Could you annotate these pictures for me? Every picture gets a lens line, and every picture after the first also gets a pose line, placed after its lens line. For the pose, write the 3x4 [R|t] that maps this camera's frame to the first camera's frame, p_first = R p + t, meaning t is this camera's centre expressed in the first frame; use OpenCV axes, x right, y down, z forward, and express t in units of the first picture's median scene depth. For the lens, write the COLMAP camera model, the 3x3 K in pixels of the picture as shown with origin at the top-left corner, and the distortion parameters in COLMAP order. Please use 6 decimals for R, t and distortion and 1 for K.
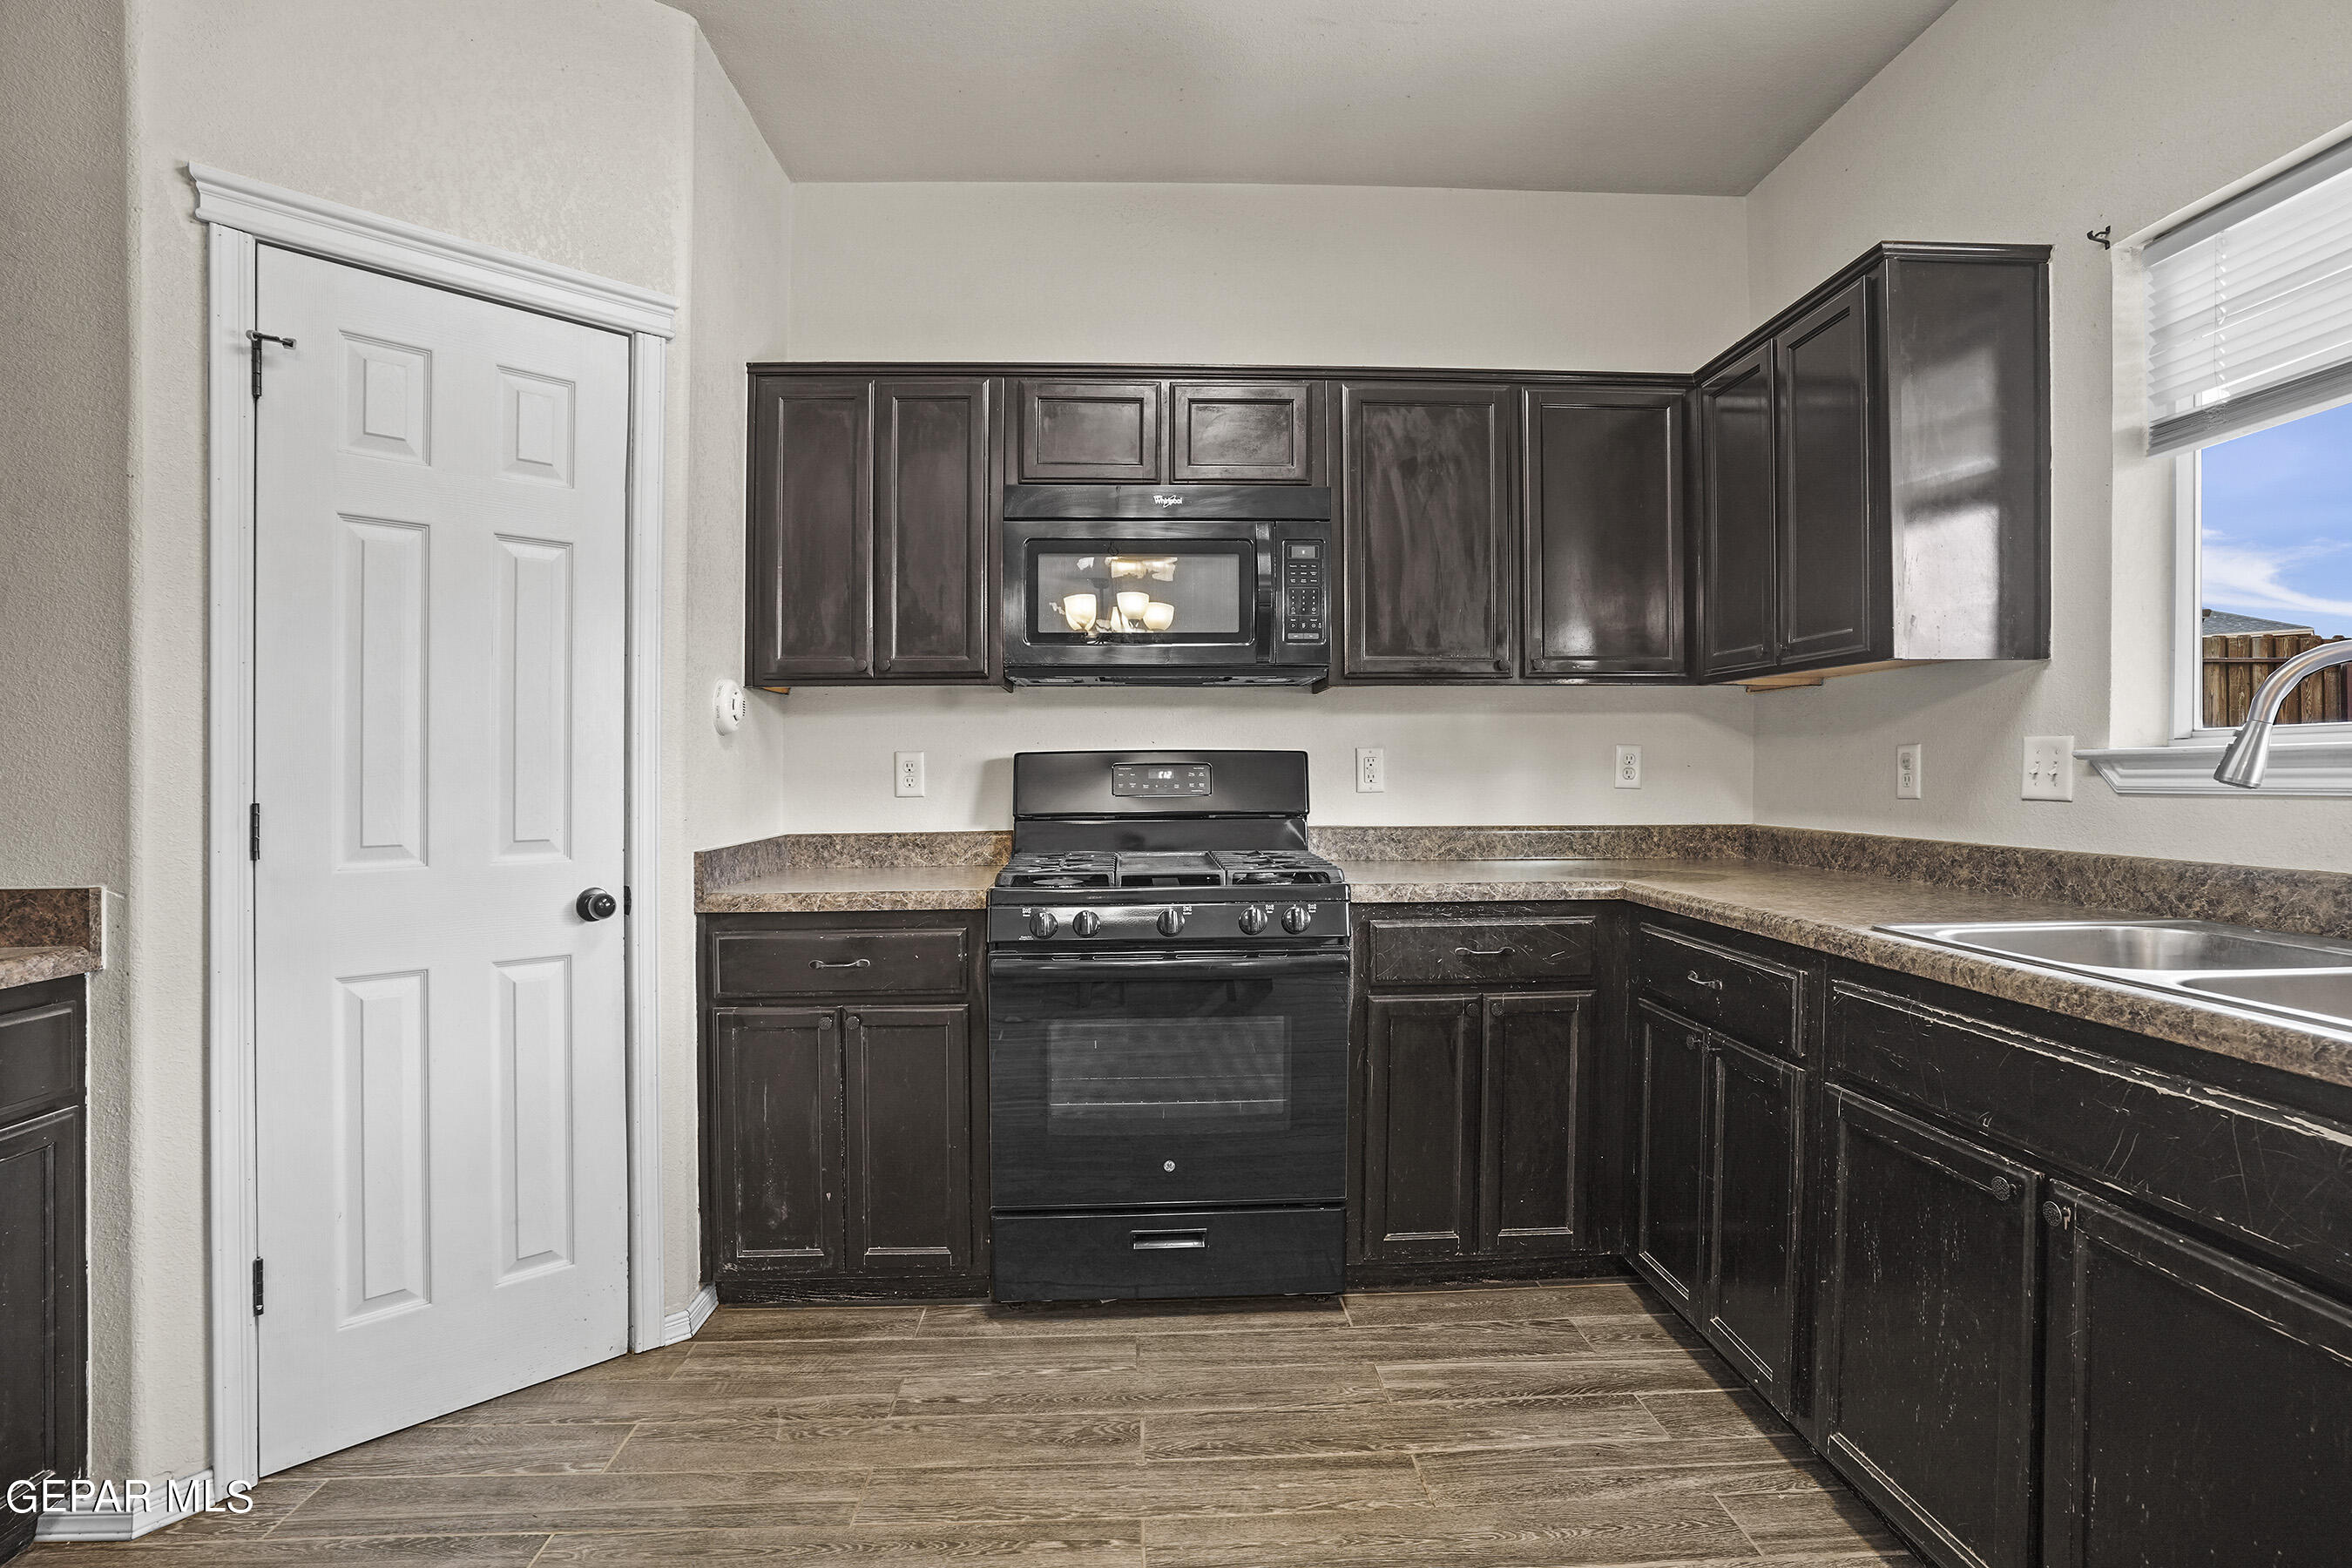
lens RADIAL K [[1200.7, 0, 1176.0], [0, 1200.7, 784.0], [0, 0, 1]] dist [-0.082628, 0.043014]
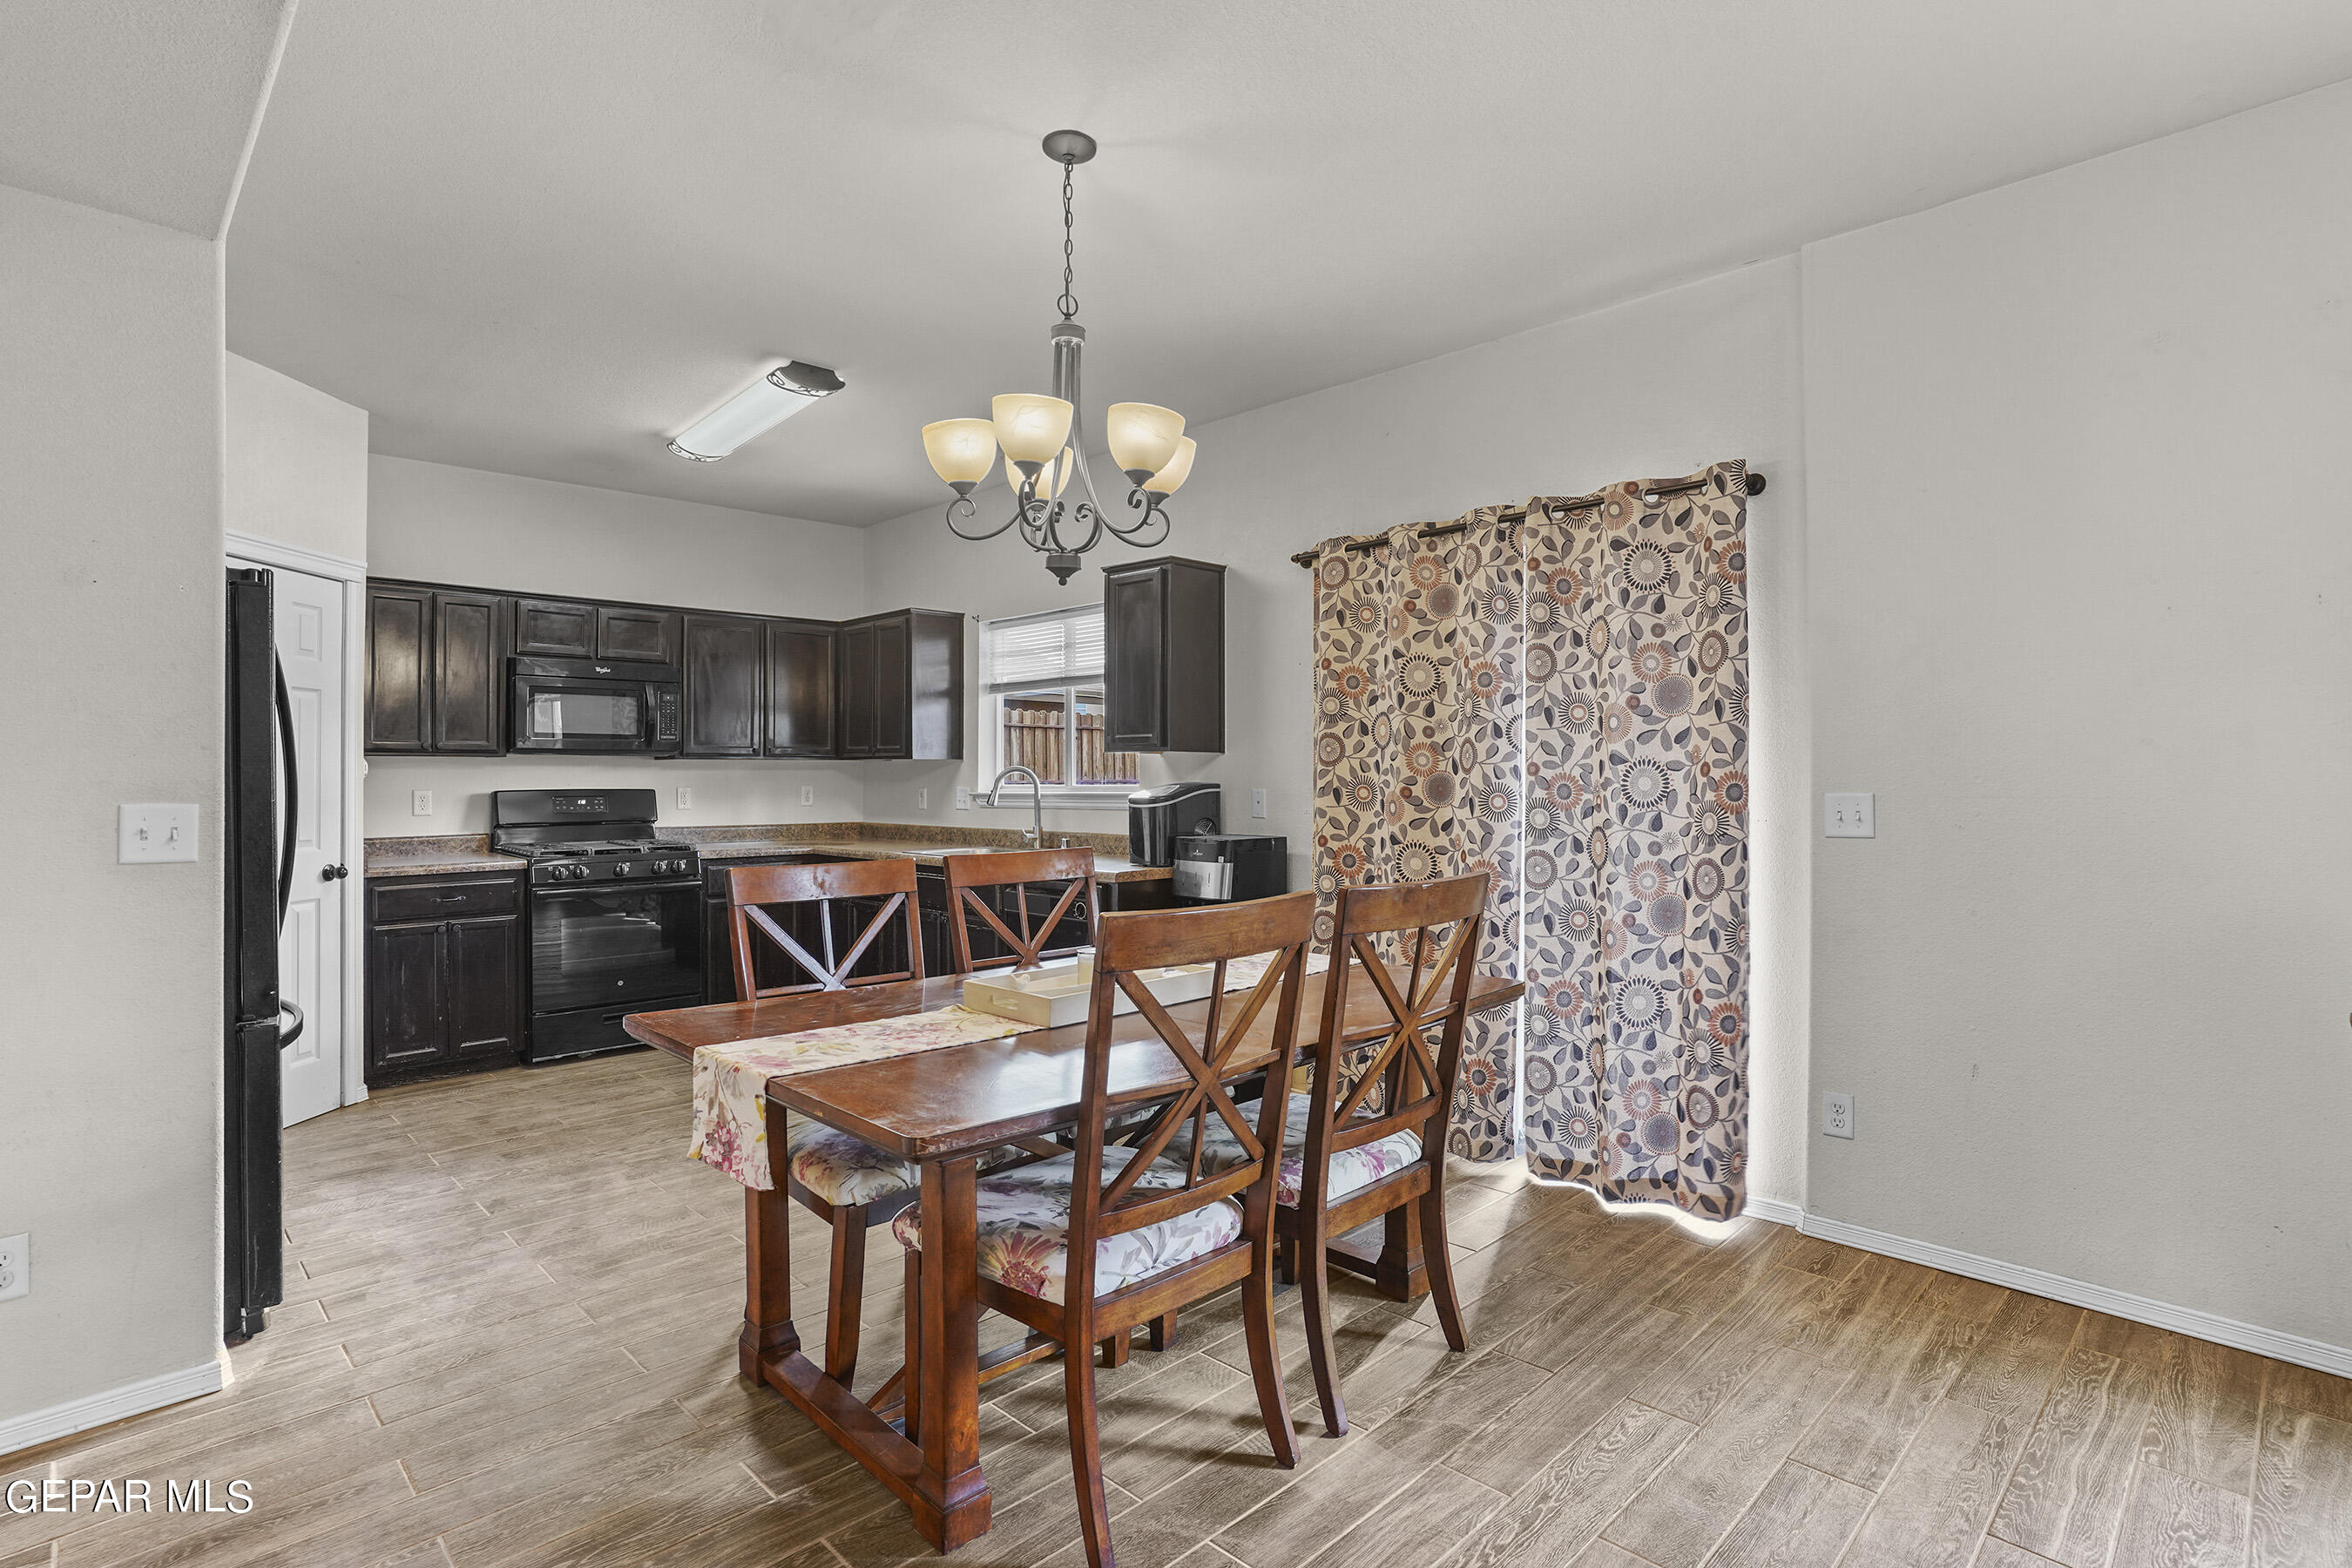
lens RADIAL K [[1176.8, 0, 1166.4], [0, 1176.8, 766.4], [0, 0, 1]] dist [-0.090674, 0.054682]
pose [[0.754258, 0.007396, 0.656536, -0.650664], [0.008574, 0.999740, -0.021112, -0.022609], [-0.656522, 0.021553, 0.753999, -1.280073]]
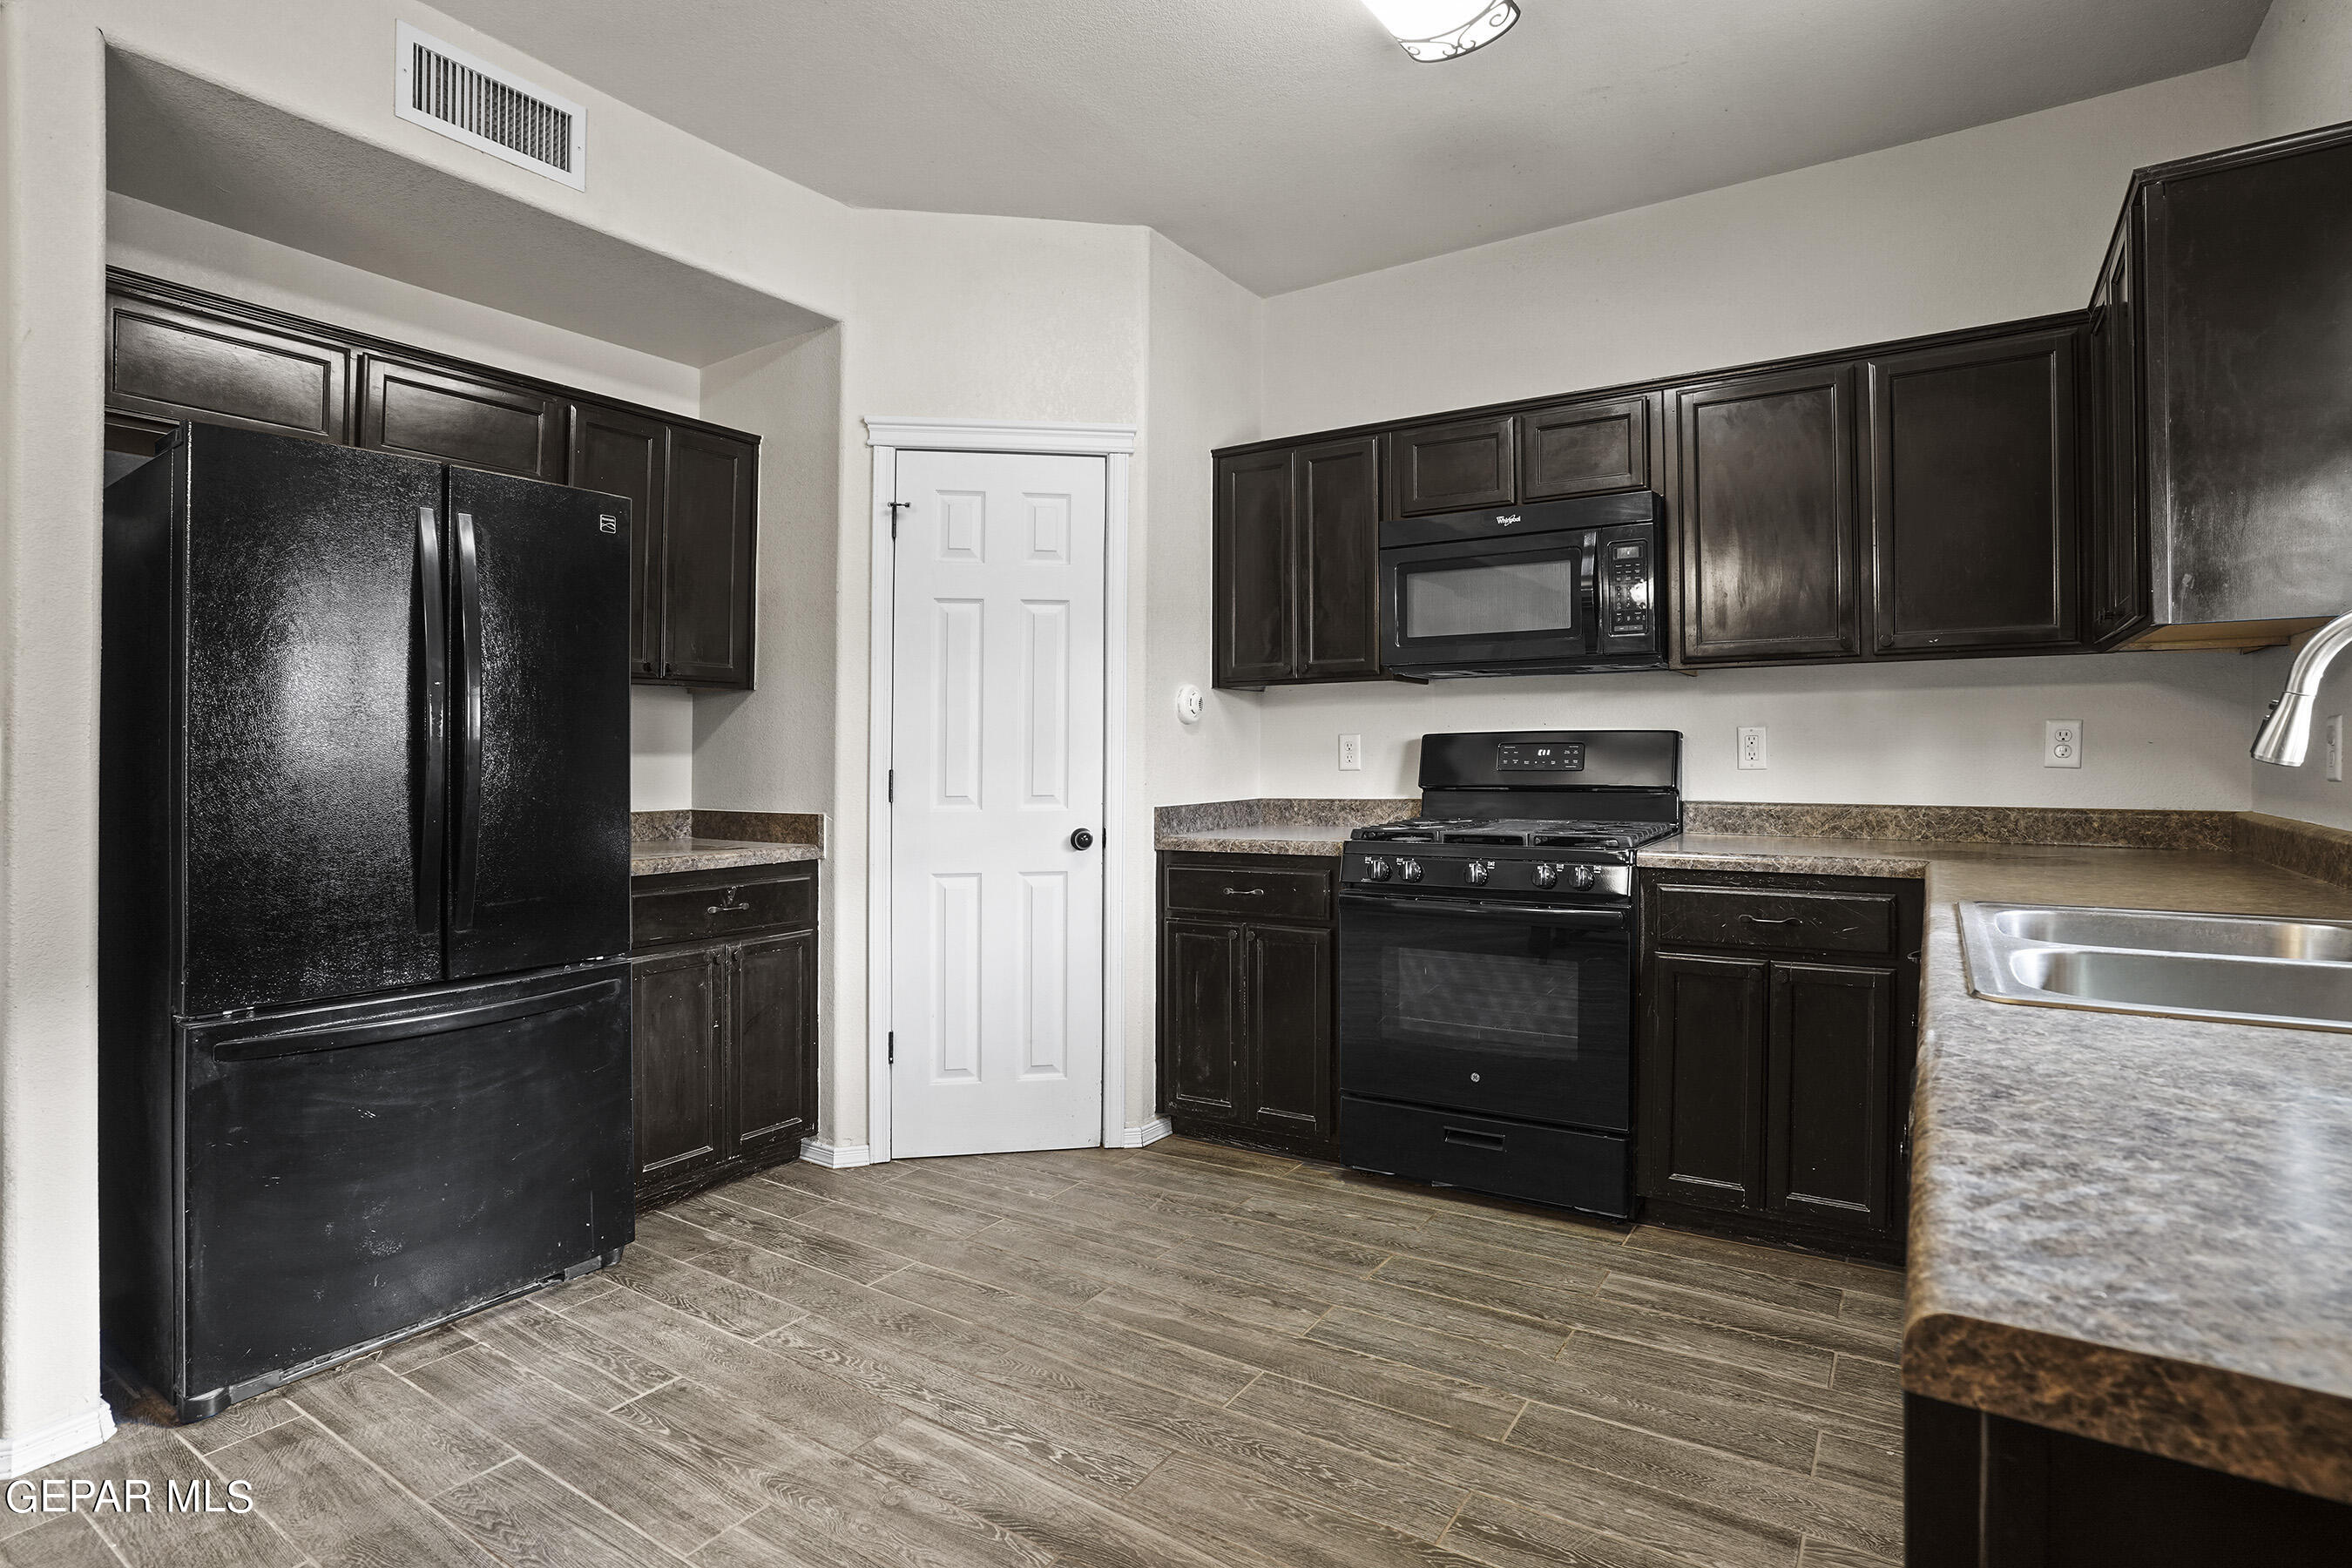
lens RADIAL K [[1208.3, 0, 1148.8], [0, 1208.3, 735.1], [0, 0, 1]] dist [-0.041482, 0.001141]
pose [[0.804841, -0.009244, -0.593418, 0.464694], [-0.003272, 0.999794, -0.020013, -0.000281], [0.593481, 0.018049, 0.804646, -0.184509]]
